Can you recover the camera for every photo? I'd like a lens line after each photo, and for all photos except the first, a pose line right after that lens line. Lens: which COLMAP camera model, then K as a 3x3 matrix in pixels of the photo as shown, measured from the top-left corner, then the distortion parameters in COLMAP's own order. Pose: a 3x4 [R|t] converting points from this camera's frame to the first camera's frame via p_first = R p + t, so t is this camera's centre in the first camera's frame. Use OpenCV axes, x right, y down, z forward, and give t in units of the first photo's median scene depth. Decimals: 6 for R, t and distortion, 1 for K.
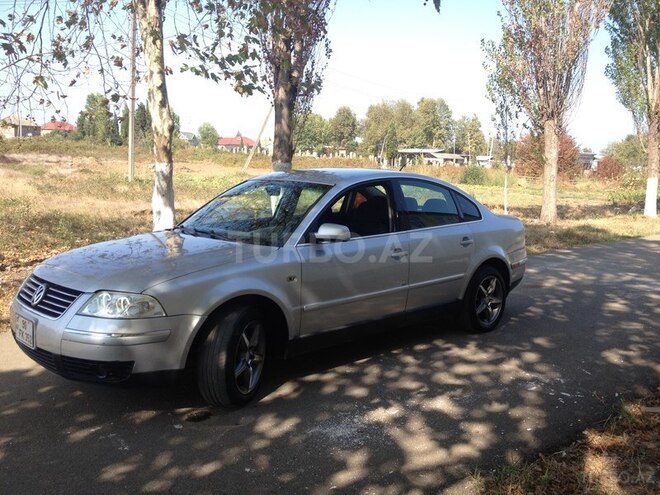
lens RADIAL K [[623.1, 0, 330.0], [0, 623.1, 247.5], [0, 0, 1]] dist [0.107247, -0.224071]
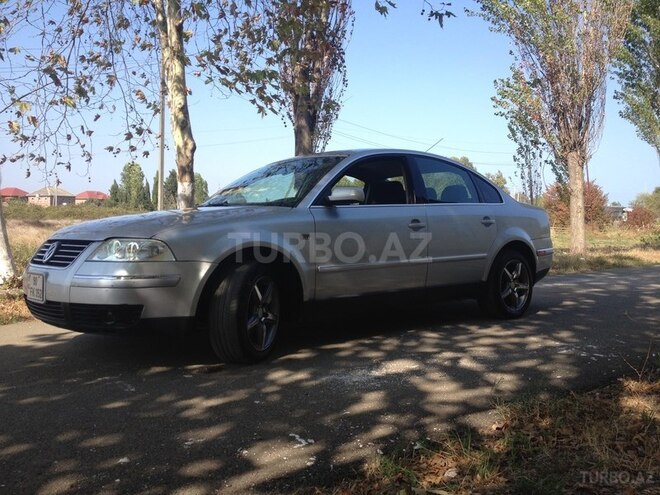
lens RADIAL K [[623.1, 0, 330.0], [0, 623.1, 247.5], [0, 0, 1]] dist [0.107247, -0.224071]
pose [[0.998623, -0.028658, -0.043951, 0.015015], [0.023864, 0.994082, -0.105979, 0.126731], [0.046728, 0.104784, 0.993397, 0.023433]]
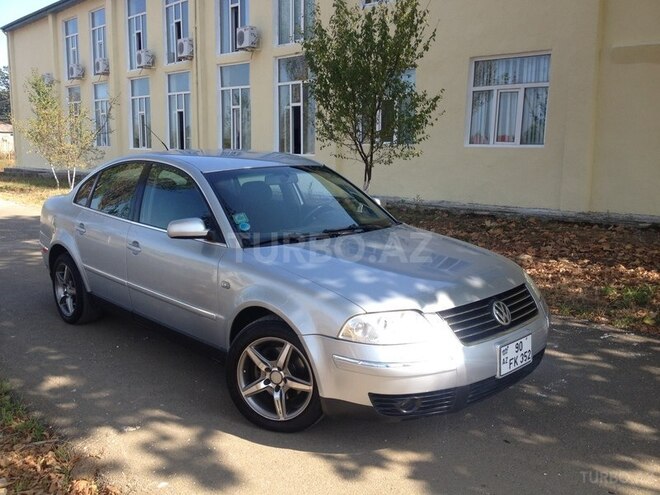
lens RADIAL K [[623.1, 0, 330.0], [0, 623.1, 247.5], [0, 0, 1]] dist [0.107247, -0.224071]
pose [[-0.023044, -0.198643, 0.979801, -0.889169], [0.133518, 0.970670, 0.199932, -0.149802], [-0.990778, 0.135428, 0.004154, 0.844872]]
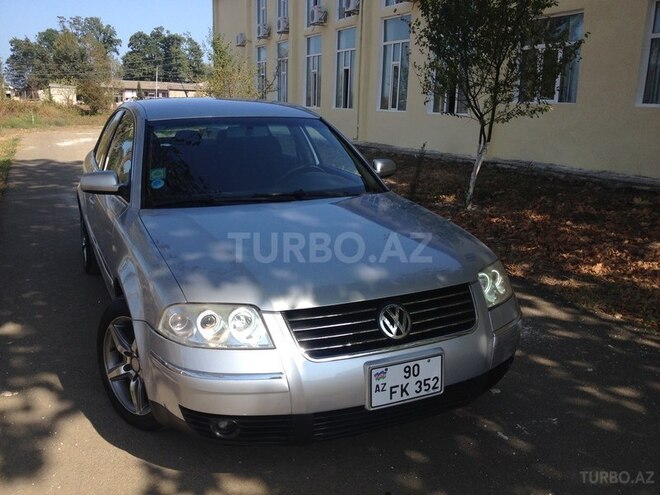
lens RADIAL K [[612.7, 0, 326.7], [0, 612.7, 257.8], [0, 0, 1]] dist [0.108346, -0.186051]
pose [[0.304435, -0.260684, 0.916168, -0.710237], [0.124571, 0.964458, 0.233030, -0.094784], [-0.944352, 0.043185, 0.326088, 0.598248]]
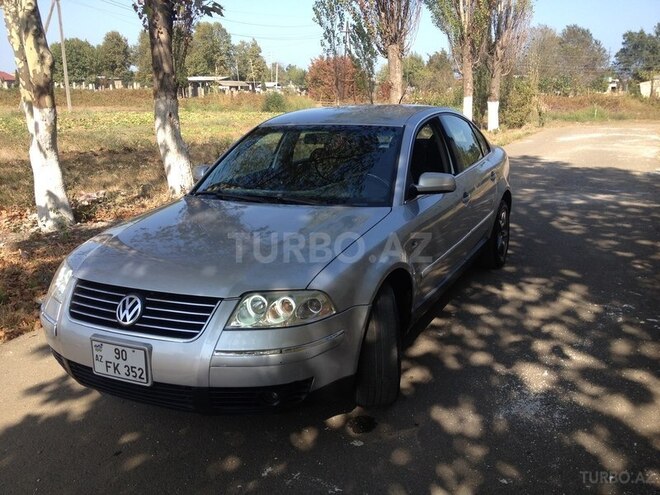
lens RADIAL K [[623.1, 0, 330.0], [0, 623.1, 247.5], [0, 0, 1]] dist [0.107247, -0.224071]
pose [[0.936671, -0.126134, 0.326707, -0.327201], [0.089299, 0.988073, 0.125450, -0.045554], [-0.338634, -0.088331, 0.936763, 0.175557]]
